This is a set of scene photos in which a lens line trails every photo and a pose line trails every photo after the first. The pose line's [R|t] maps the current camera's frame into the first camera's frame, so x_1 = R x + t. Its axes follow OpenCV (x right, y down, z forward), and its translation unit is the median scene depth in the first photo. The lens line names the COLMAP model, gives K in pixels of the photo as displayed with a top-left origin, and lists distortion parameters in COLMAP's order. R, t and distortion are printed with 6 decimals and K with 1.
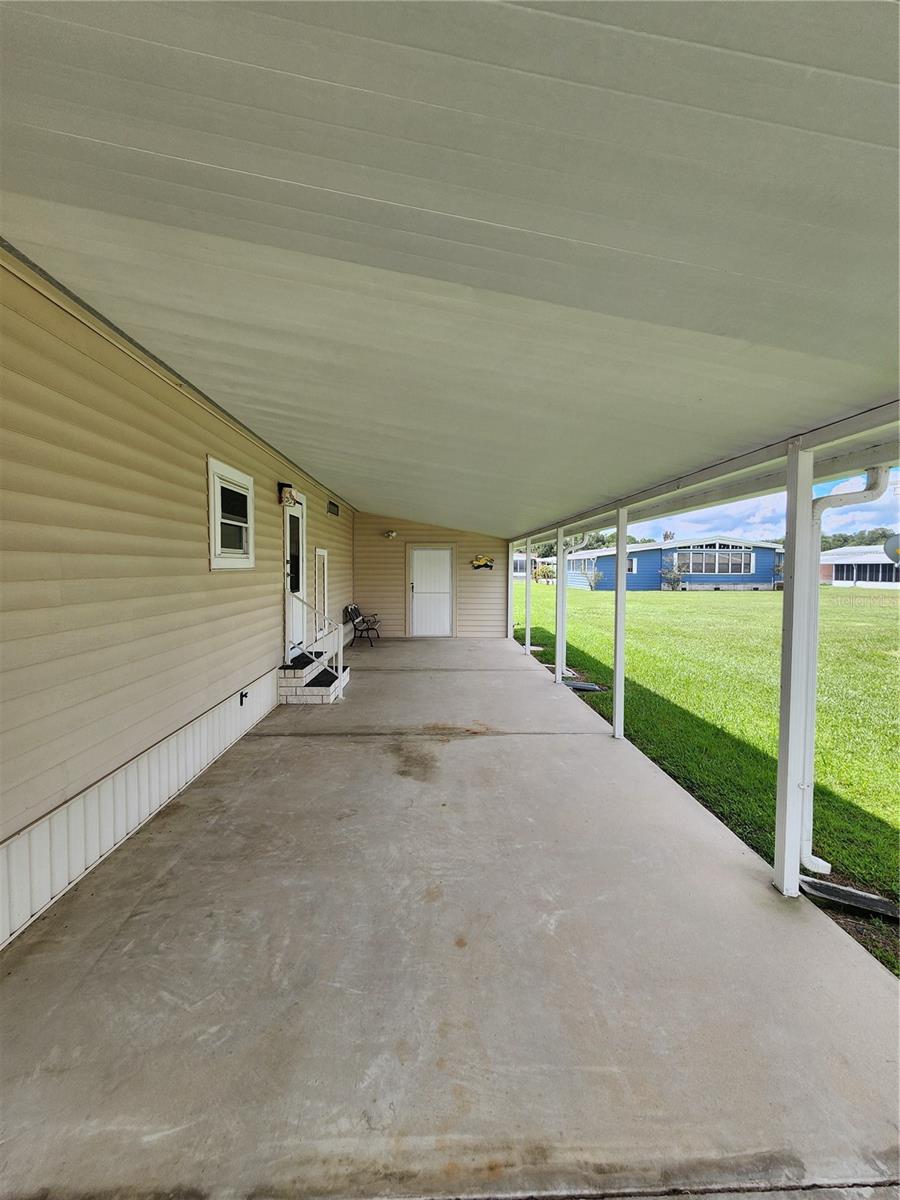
lens RADIAL K [[496.2, 0, 446.8], [0, 496.2, 590.4], [0, 0, 1]] dist [-0.002193, -0.000517]
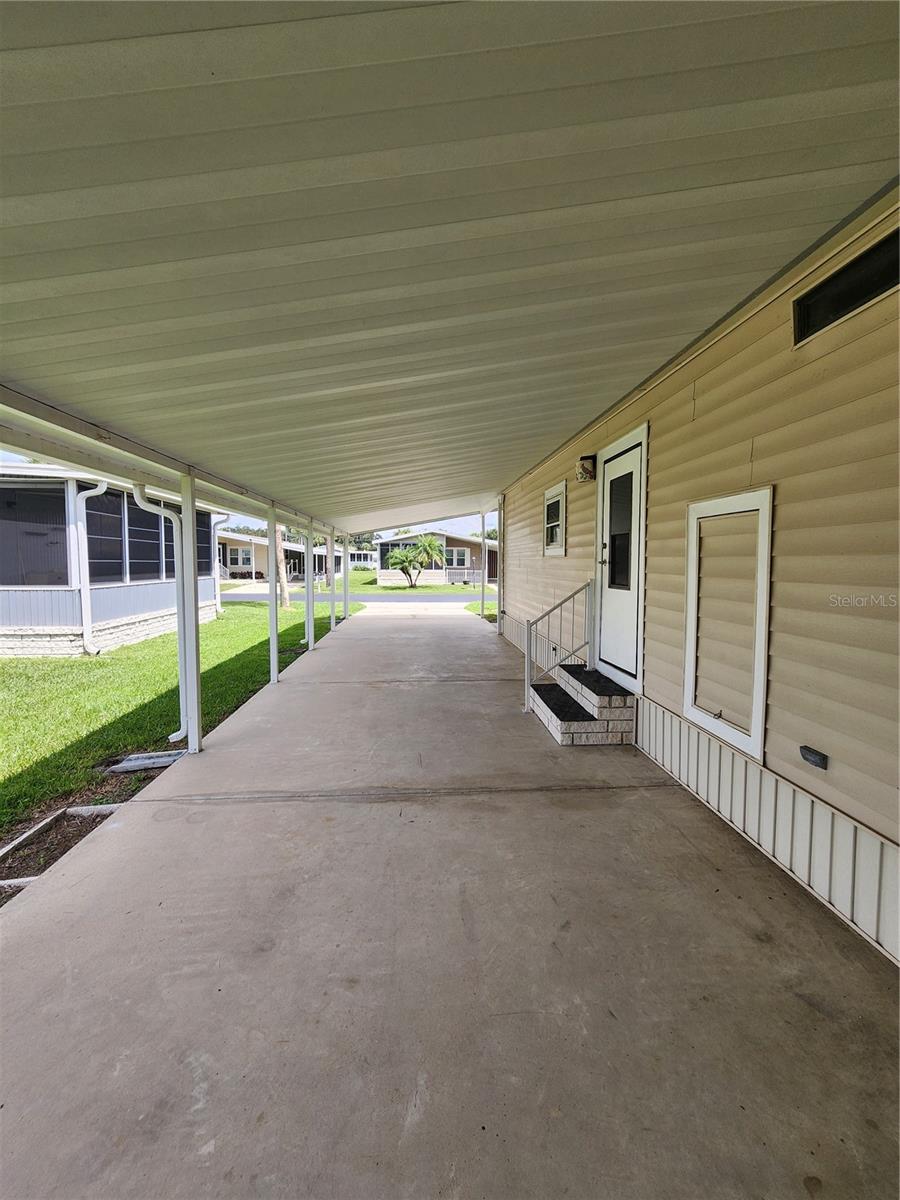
lens RADIAL K [[496.2, 0, 446.8], [0, 496.2, 590.4], [0, 0, 1]] dist [-0.002193, -0.000517]
pose [[-0.999515, -0.003503, -0.030954, -0.060230], [-0.006706, 0.994558, 0.103970, -0.081474], [0.030421, 0.104127, -0.994099, 2.149071]]
